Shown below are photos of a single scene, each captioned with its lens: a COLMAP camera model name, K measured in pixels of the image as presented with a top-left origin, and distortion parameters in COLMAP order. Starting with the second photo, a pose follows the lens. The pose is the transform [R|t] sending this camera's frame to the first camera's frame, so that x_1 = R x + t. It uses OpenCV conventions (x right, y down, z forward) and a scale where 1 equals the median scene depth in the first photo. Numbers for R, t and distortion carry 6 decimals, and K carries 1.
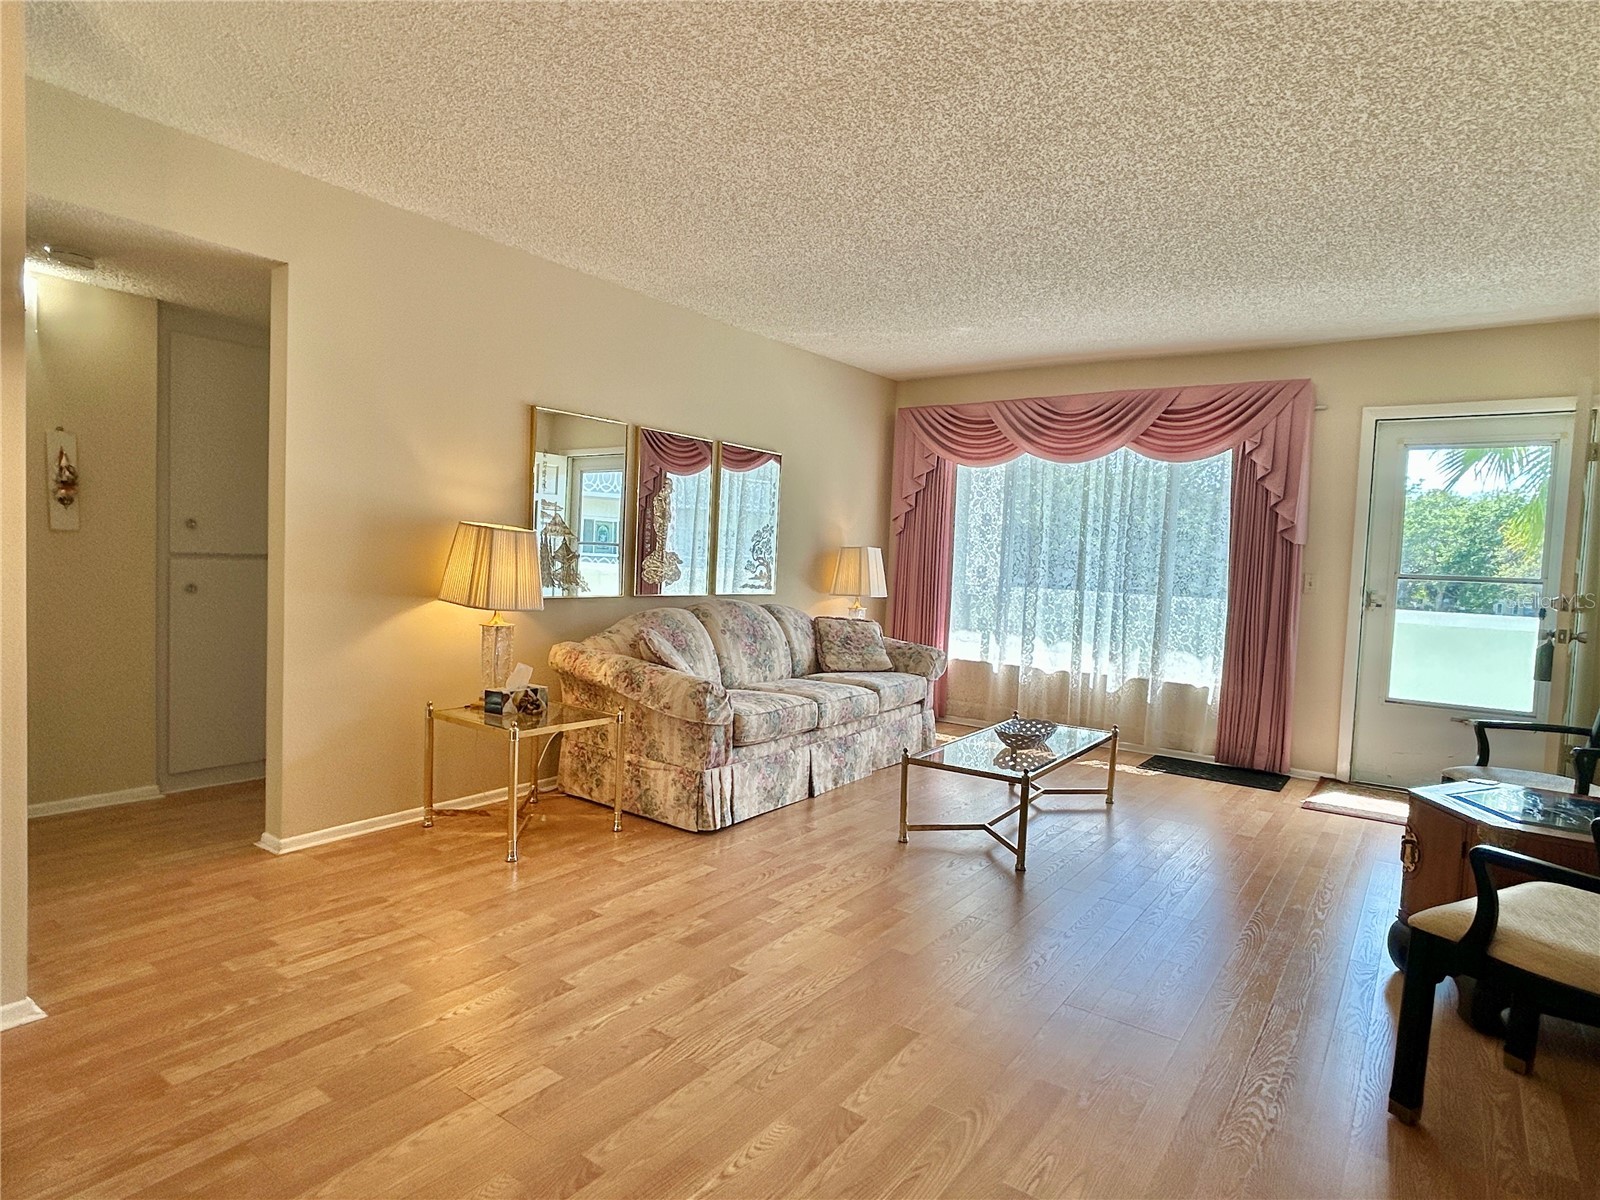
lens RADIAL K [[886.7, 0, 789.8], [0, 886.7, 600.7], [0, 0, 1]] dist [-0.008922, -0.001046]
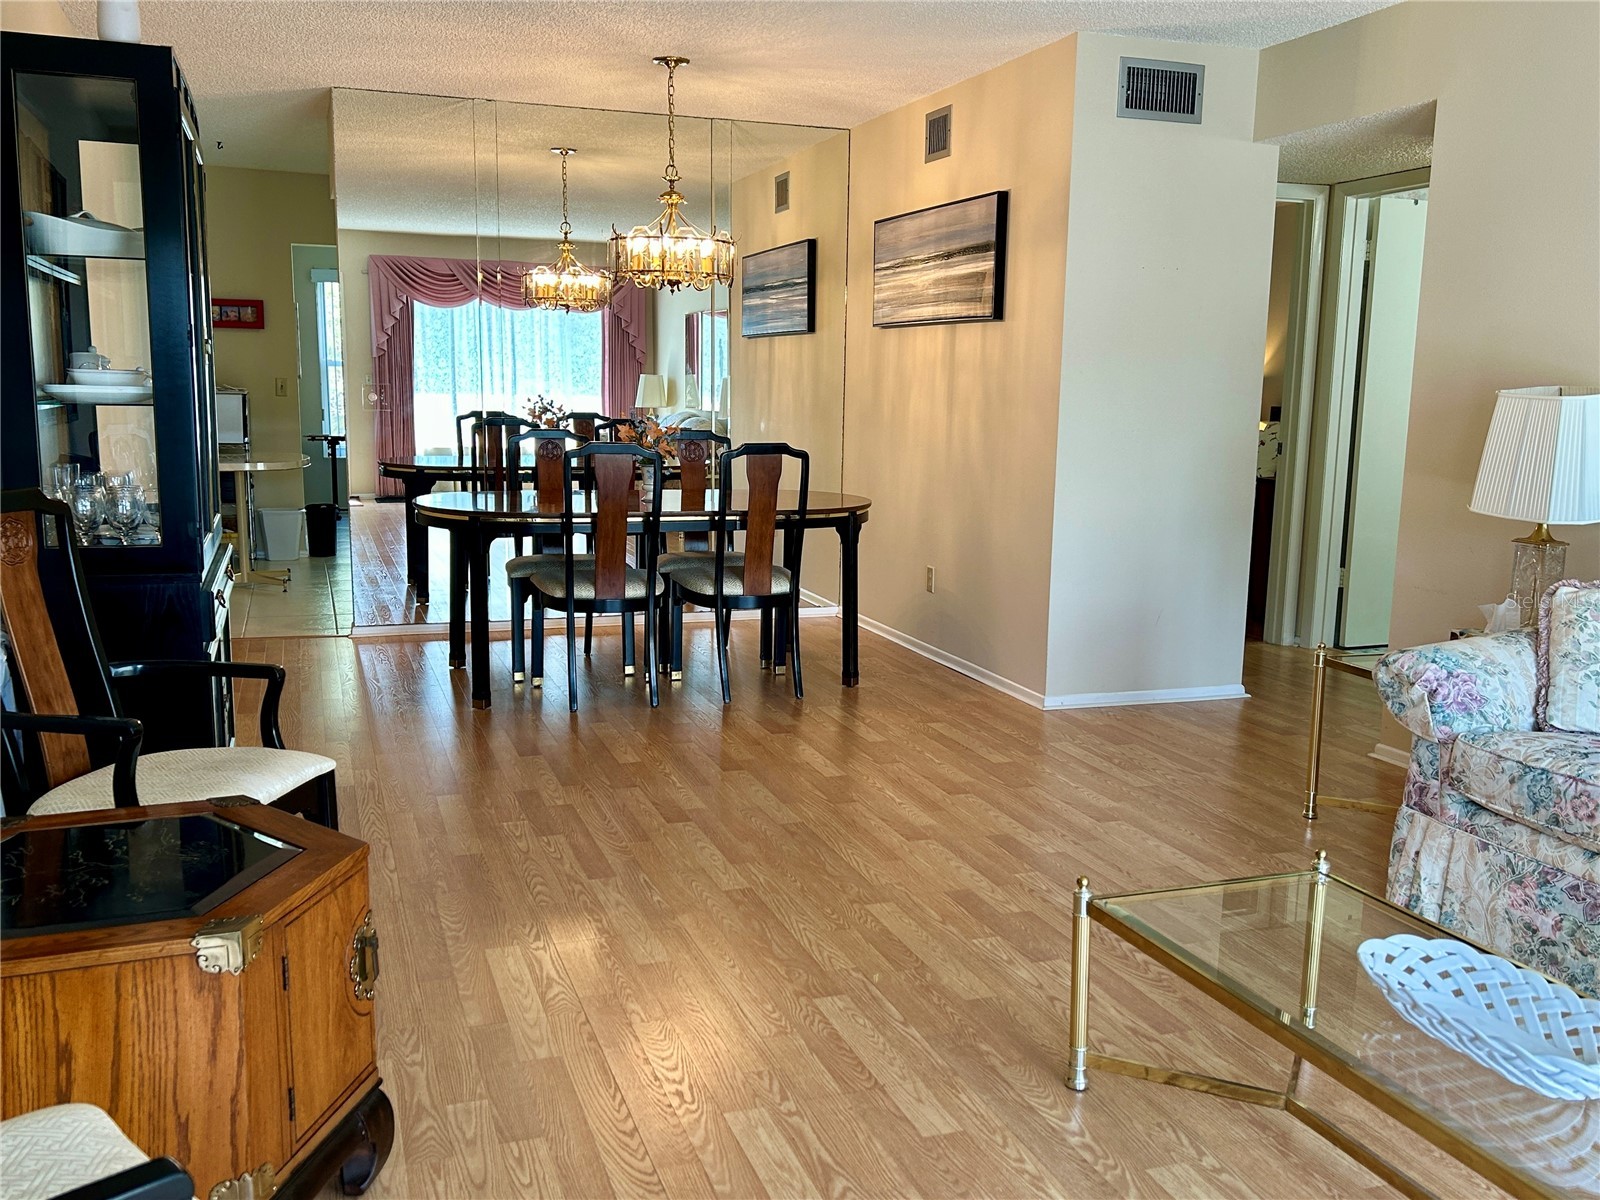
lens RADIAL K [[1404.3, 0, 797.2], [0, 1404.3, 601.3], [0, 0, 1]] dist [0.072599, -0.062297]
pose [[-0.558120, 0.085711, -0.825322, 0.640329], [-0.080314, 0.984400, 0.156543, -0.038353], [0.825865, 0.153654, -0.542529, 0.844112]]
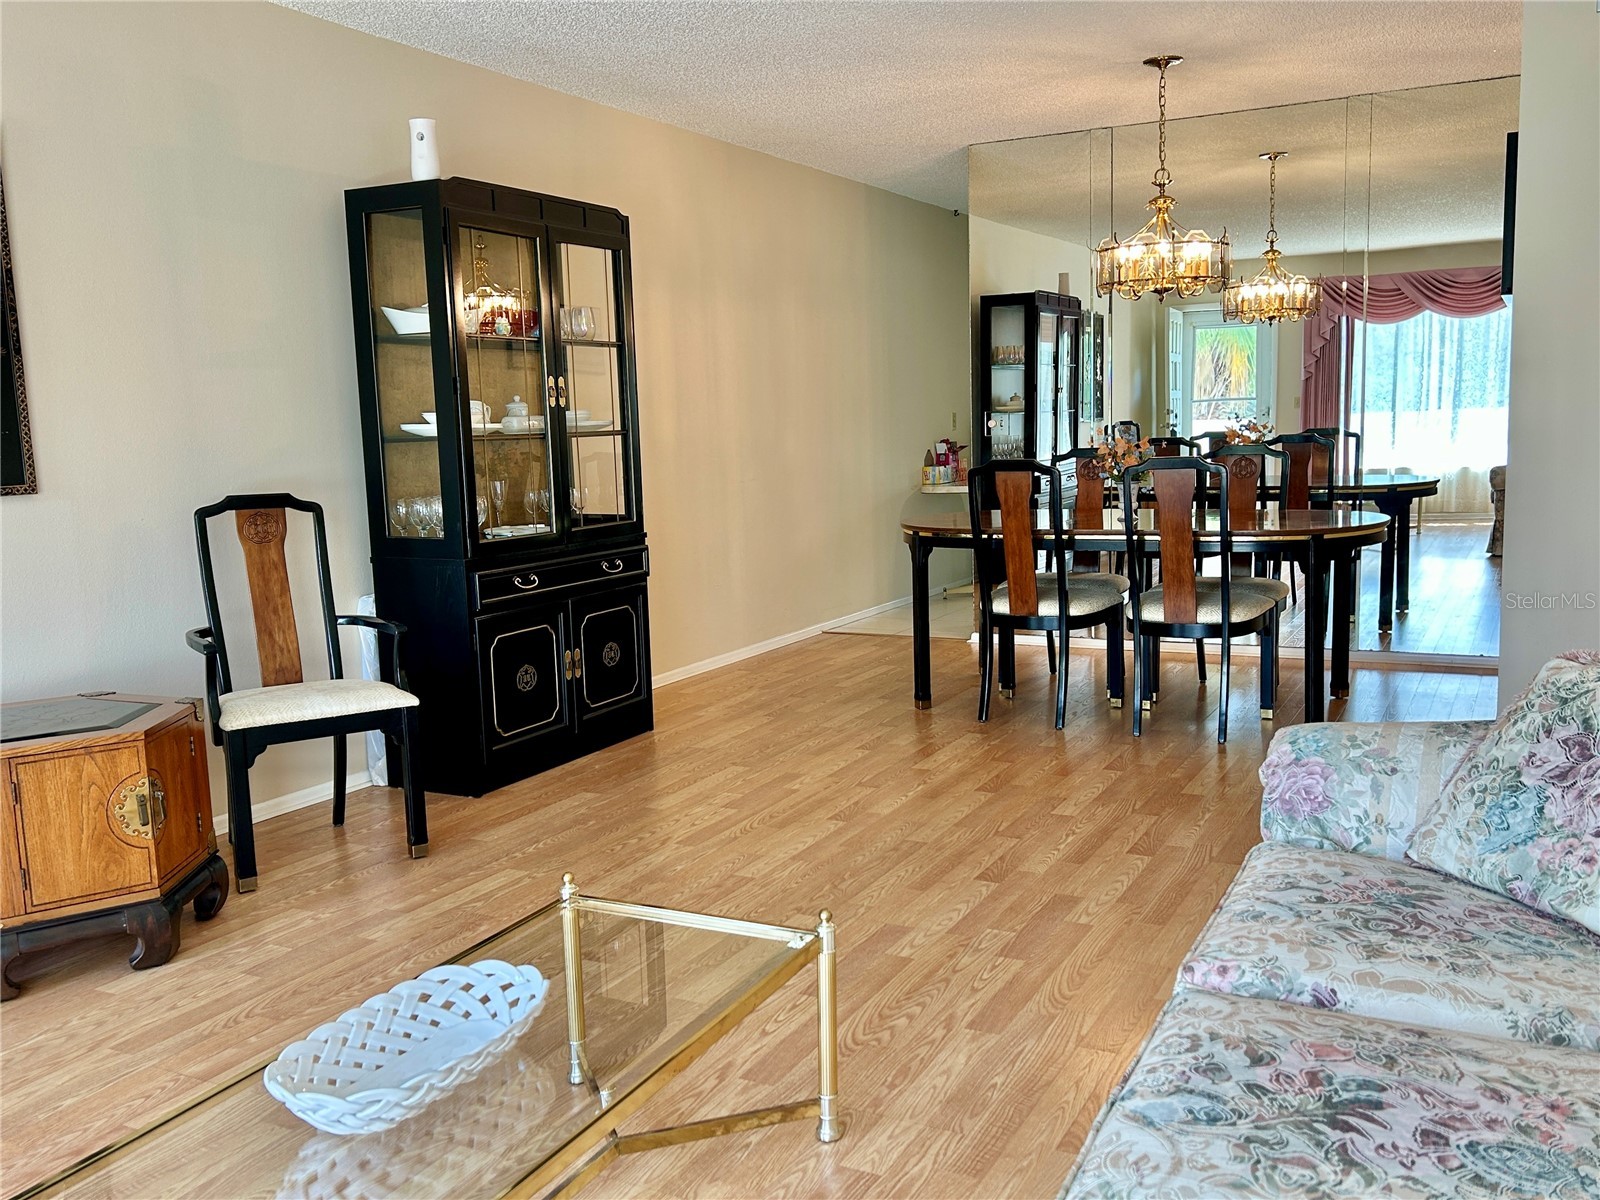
lens RADIAL K [[1404.3, 0, 801.0], [0, 1404.3, 596.6], [0, 0, 1]] dist [0.072599, -0.062297]
pose [[-0.988474, 0.014913, -0.150656, 0.172070], [-0.011673, 0.984667, 0.174056, -0.060659], [0.150941, 0.173808, -0.973143, 1.163360]]
